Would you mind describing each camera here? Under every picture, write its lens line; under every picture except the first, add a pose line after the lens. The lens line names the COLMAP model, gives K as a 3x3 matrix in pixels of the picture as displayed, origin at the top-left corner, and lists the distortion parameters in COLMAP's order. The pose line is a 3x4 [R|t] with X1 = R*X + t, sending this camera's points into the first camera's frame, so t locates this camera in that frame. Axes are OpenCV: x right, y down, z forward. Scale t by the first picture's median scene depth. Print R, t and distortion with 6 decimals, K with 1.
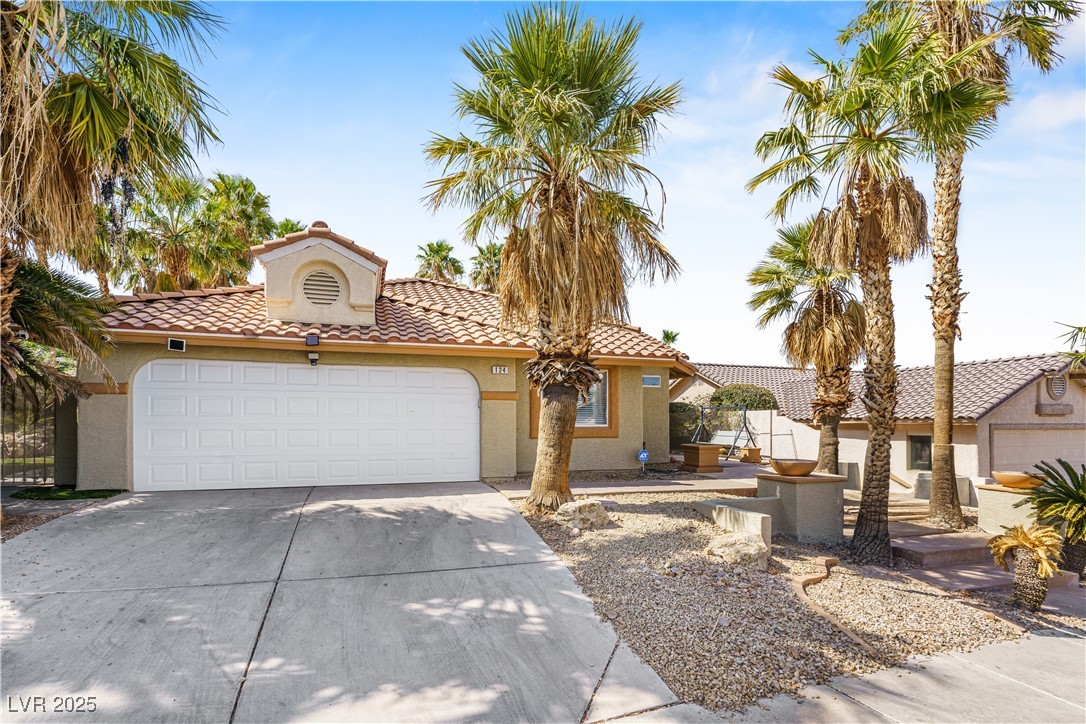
lens RADIAL K [[518.3, 0, 540.0], [0, 518.3, 426.3], [0, 0, 1]] dist [-0.002559, -0.000192]
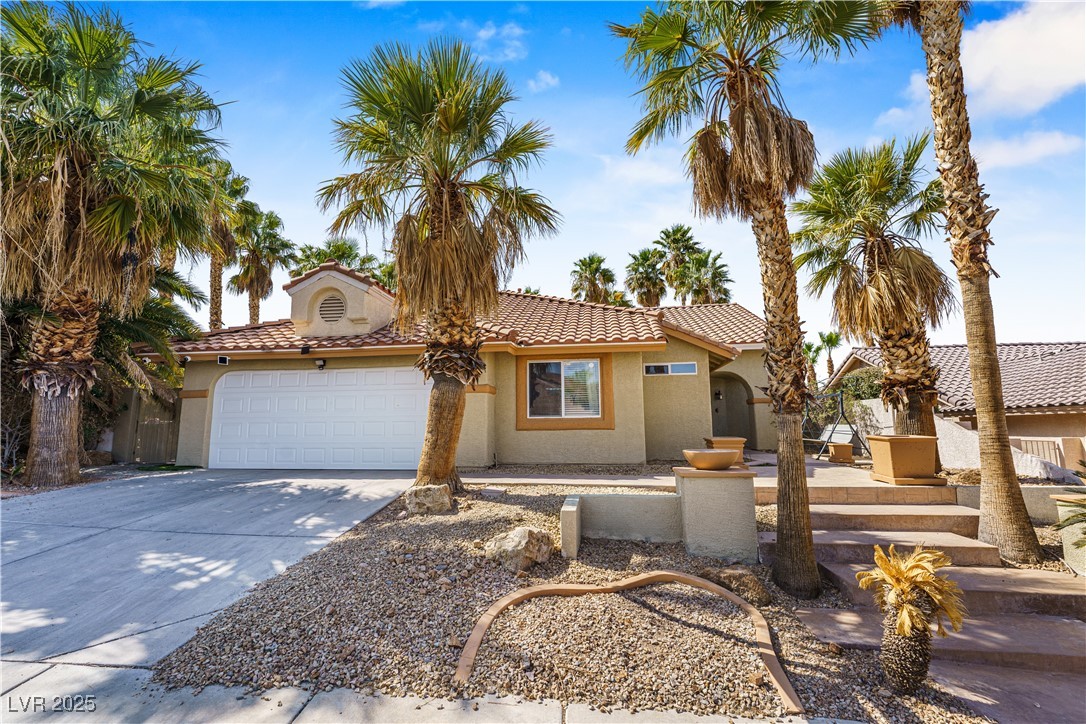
lens RADIAL K [[501.9, 0, 543.0], [0, 501.9, 362.0], [0, 0, 1]] dist [-0.003879, -0.001011]
pose [[0.896999, -0.066857, -0.436947, 0.562674], [0.006346, 0.990342, -0.138503, 0.033325], [0.441986, 0.121464, 0.888760, 0.158888]]
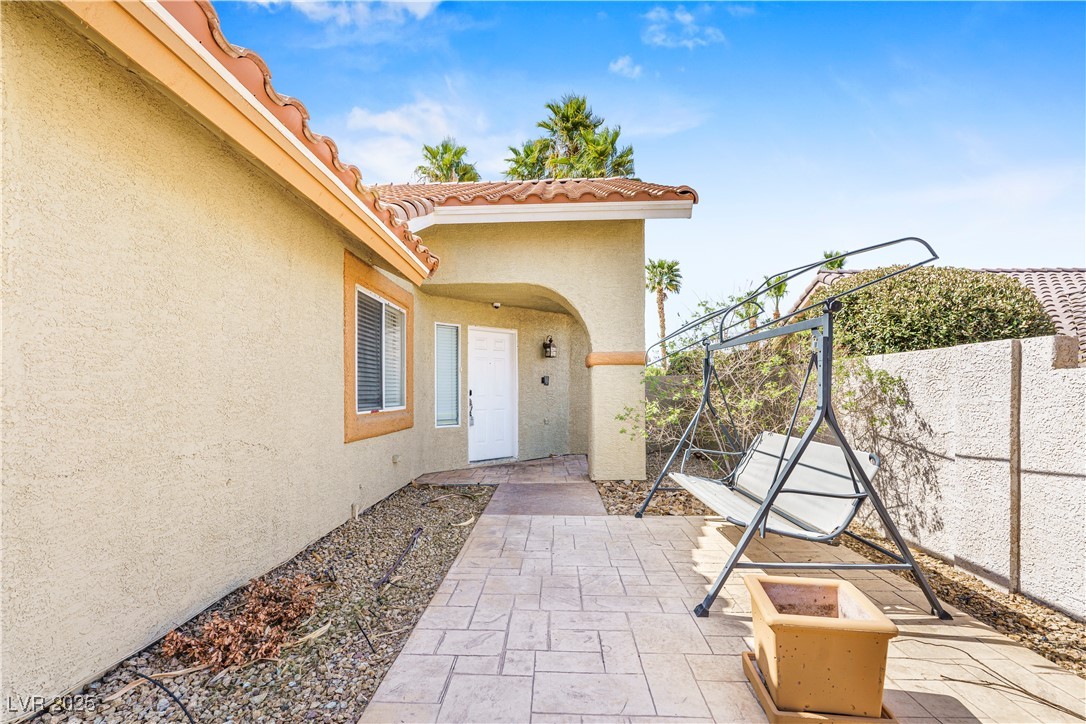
lens RADIAL K [[504.2, 0, 542.3], [0, 504.2, 390.8], [0, 0, 1]] dist [-0.001367, -0.000209]
pose [[0.932259, -0.009165, -0.361675, 0.639225], [0.007216, 0.999951, -0.006739, -0.022961], [0.361719, 0.003673, 0.932280, 1.390213]]
